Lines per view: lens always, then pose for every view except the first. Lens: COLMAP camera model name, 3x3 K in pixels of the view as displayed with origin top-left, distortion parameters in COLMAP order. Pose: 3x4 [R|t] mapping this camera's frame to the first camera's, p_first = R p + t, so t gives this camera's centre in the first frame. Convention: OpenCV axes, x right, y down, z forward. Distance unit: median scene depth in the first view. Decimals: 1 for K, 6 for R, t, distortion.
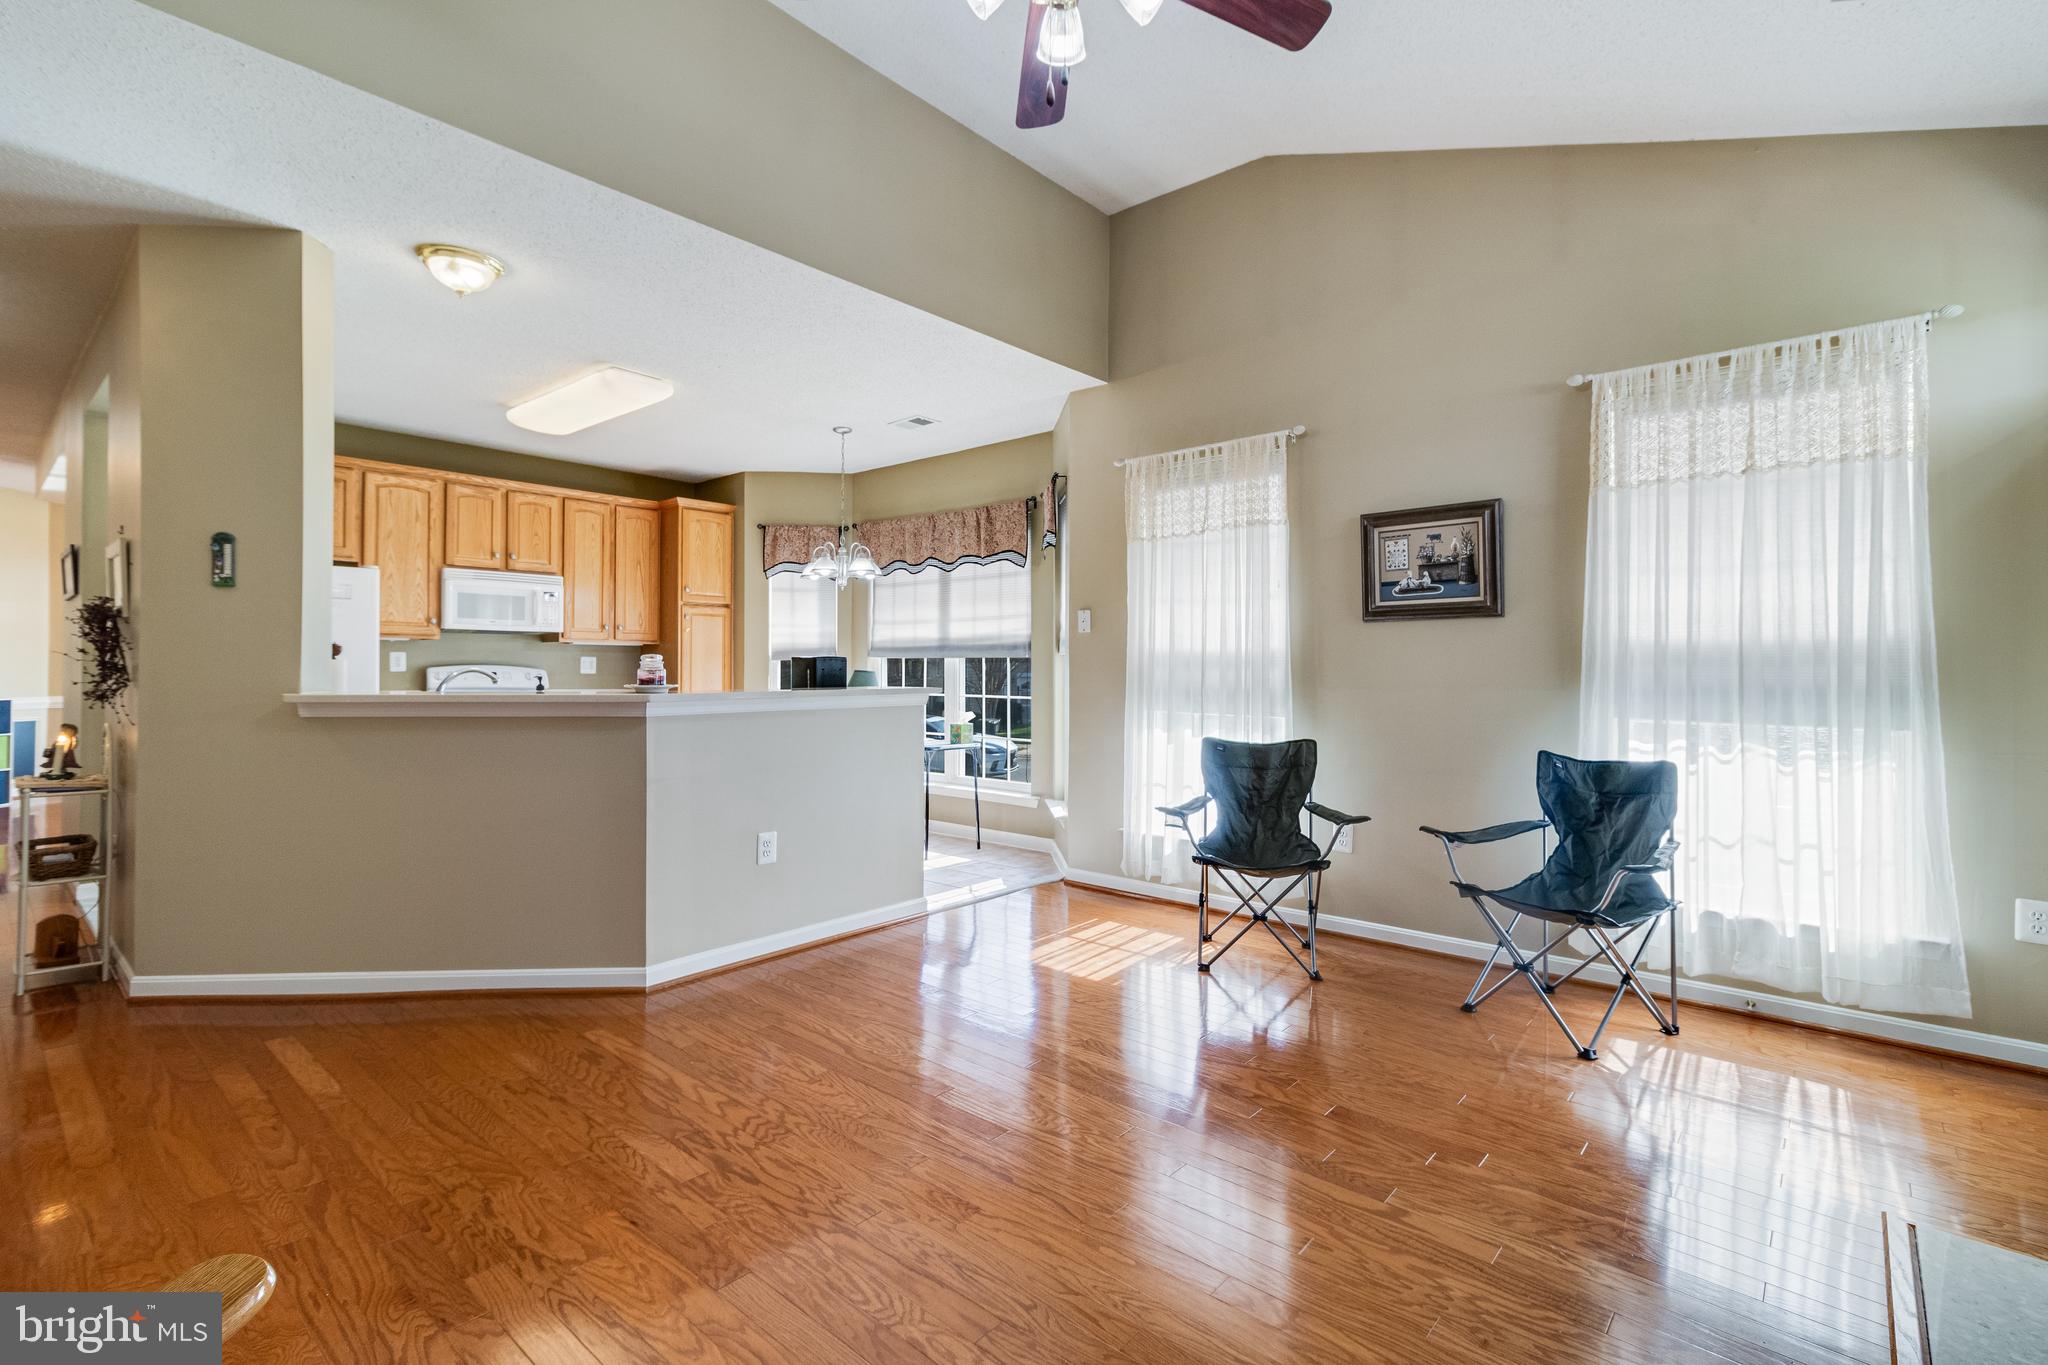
lens RADIAL K [[941.8, 0, 1025.3], [0, 941.8, 654.1], [0, 0, 1]] dist [0.000793, 0.000122]
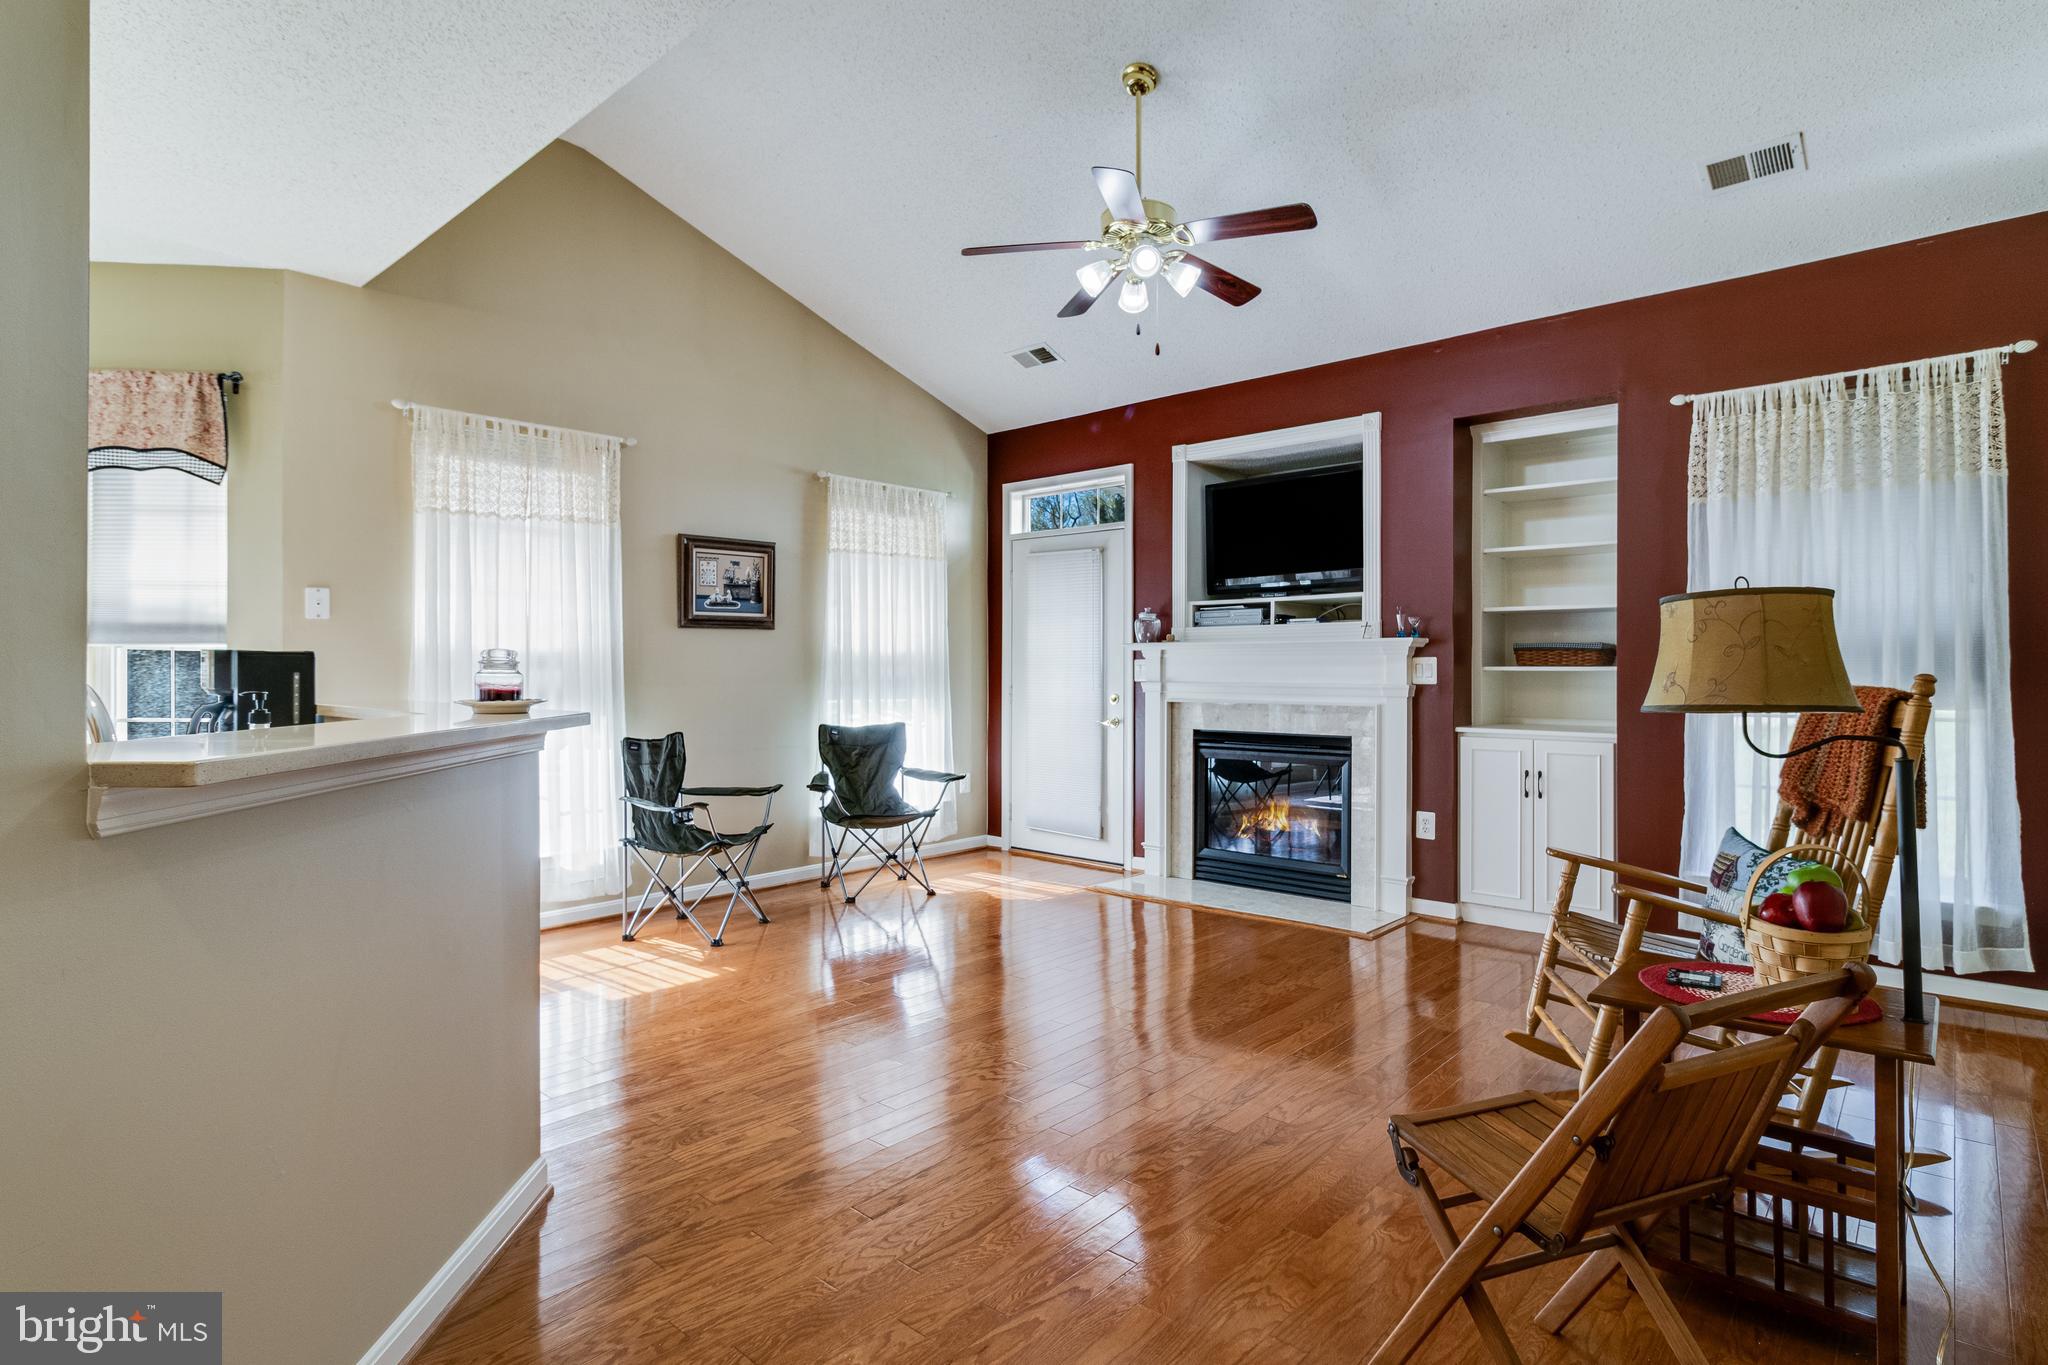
lens RADIAL K [[1035.6, 0, 1024.0], [0, 1035.6, 682.5], [0, 0, 1]] dist [0.000148, -0.000008]
pose [[0.003567, -0.009585, 0.999948, -0.936153], [-0.004693, 0.999943, 0.009602, 0.018871], [-0.999983, -0.004727, 0.003522, 0.606465]]
